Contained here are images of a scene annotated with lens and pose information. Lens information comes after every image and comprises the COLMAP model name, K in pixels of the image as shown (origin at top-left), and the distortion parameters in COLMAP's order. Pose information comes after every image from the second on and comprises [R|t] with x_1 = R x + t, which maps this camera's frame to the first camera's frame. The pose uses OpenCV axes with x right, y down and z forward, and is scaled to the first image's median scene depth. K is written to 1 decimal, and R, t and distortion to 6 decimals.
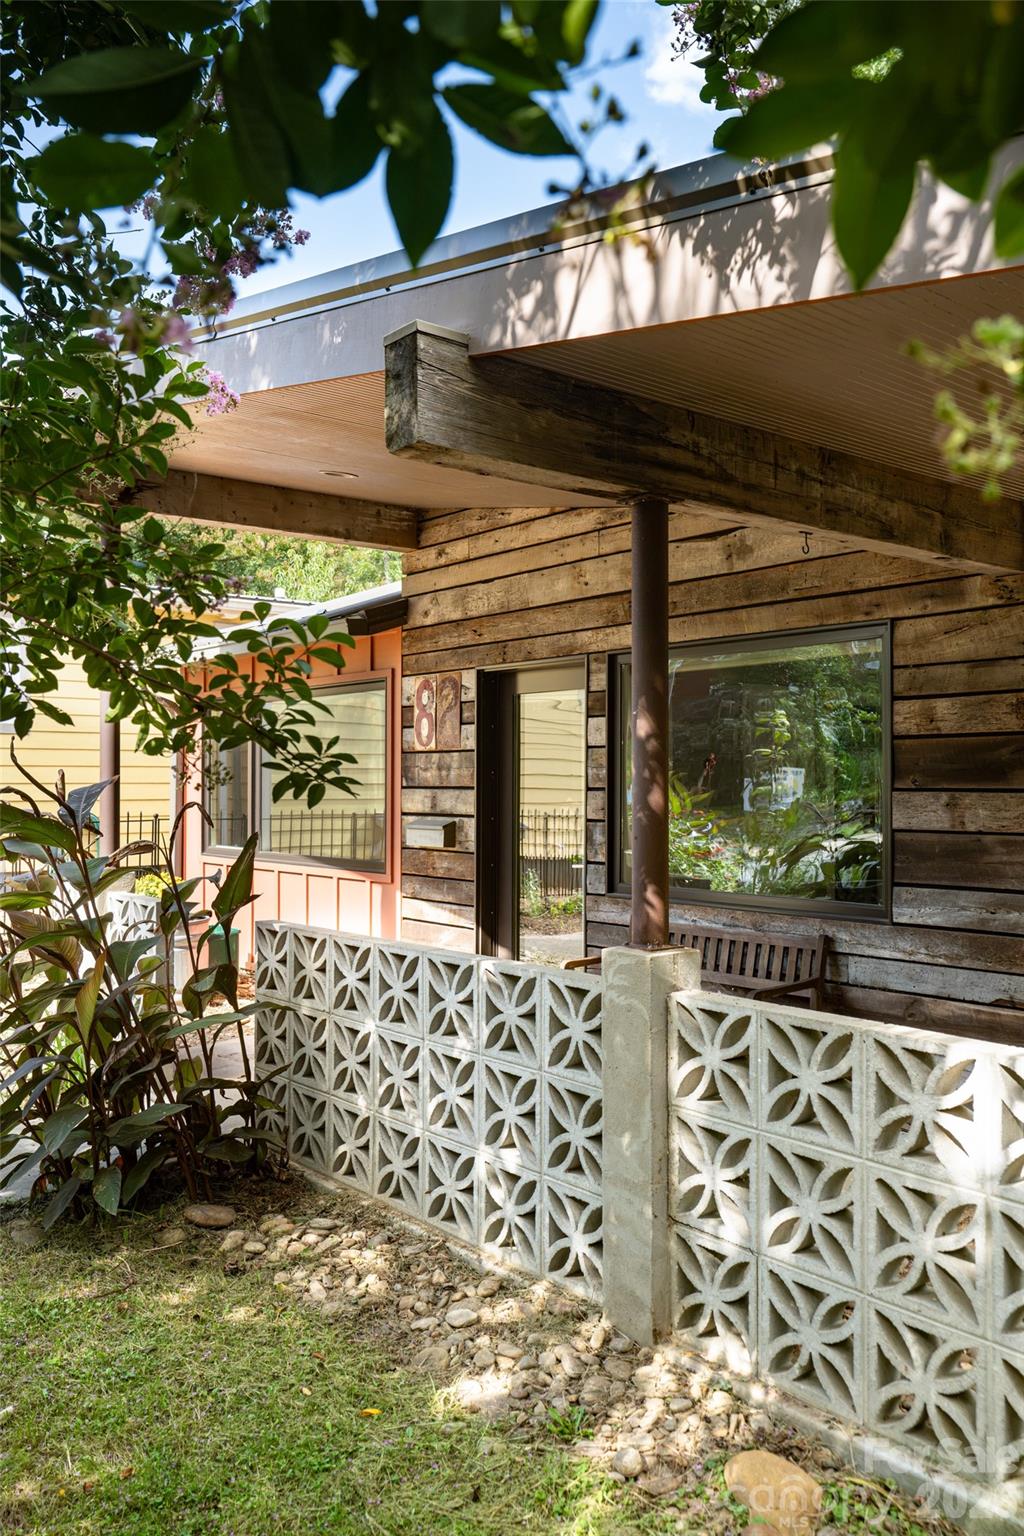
lens RADIAL K [[1211.4, 0, 517.6], [0, 1211.4, 773.9], [0, 0, 1]] dist [0.006659, -0.013938]
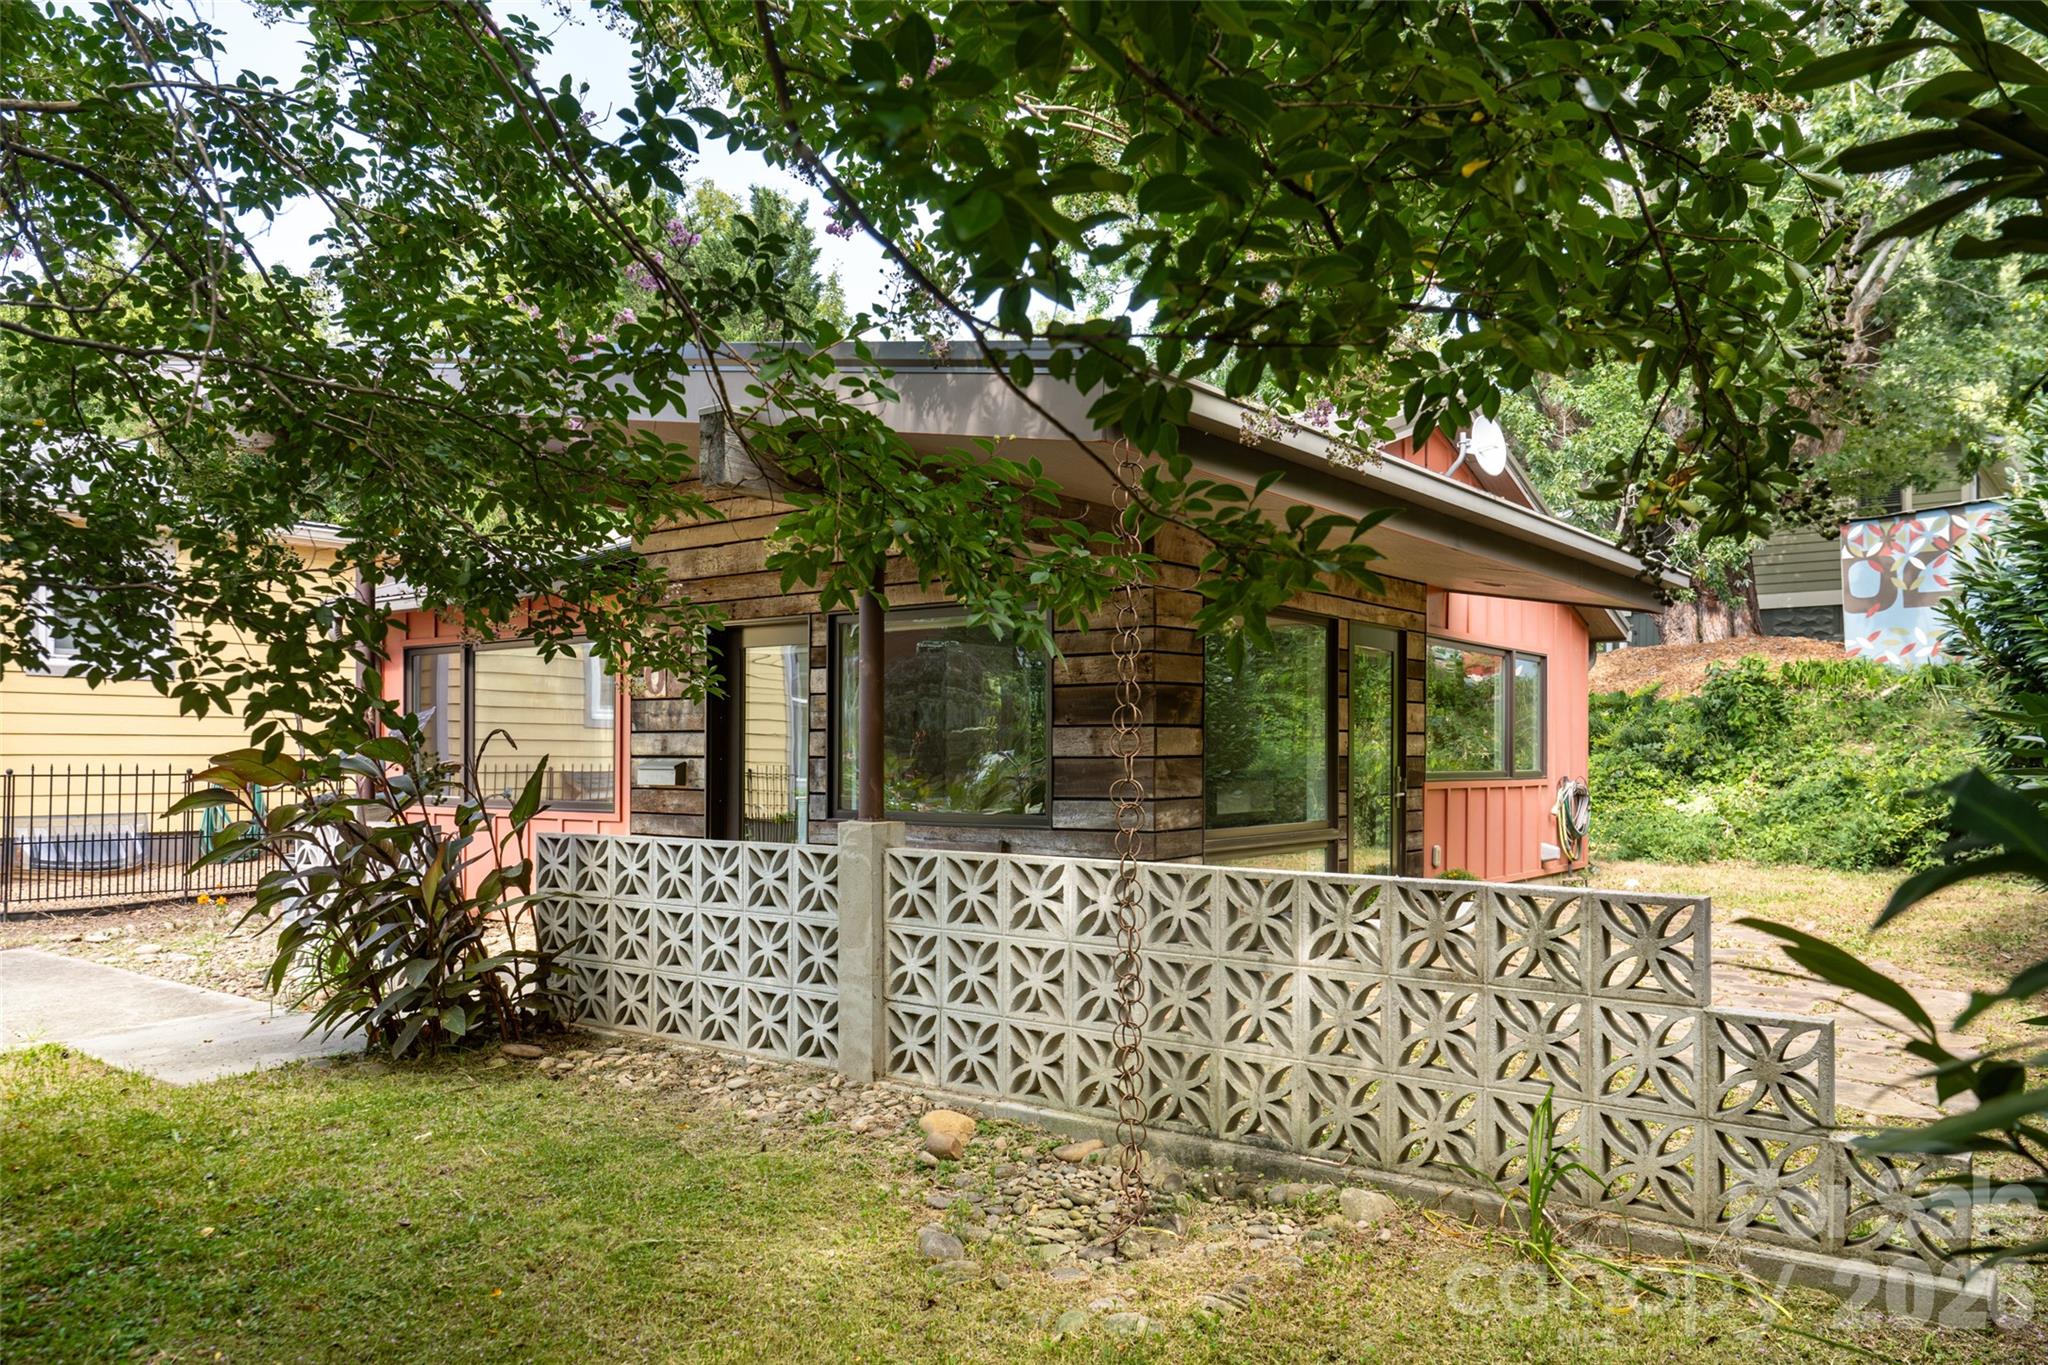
lens RADIAL K [[1411.2, 0, 1011.1], [0, 1411.2, 743.6], [0, 0, 1]] dist [0.004131, -0.009404]
pose [[0.975234, 0.004703, 0.221123, -0.054634], [-0.004525, 0.999989, -0.001312, 0.026951], [-0.221127, 0.000279, 0.975245, -0.369761]]
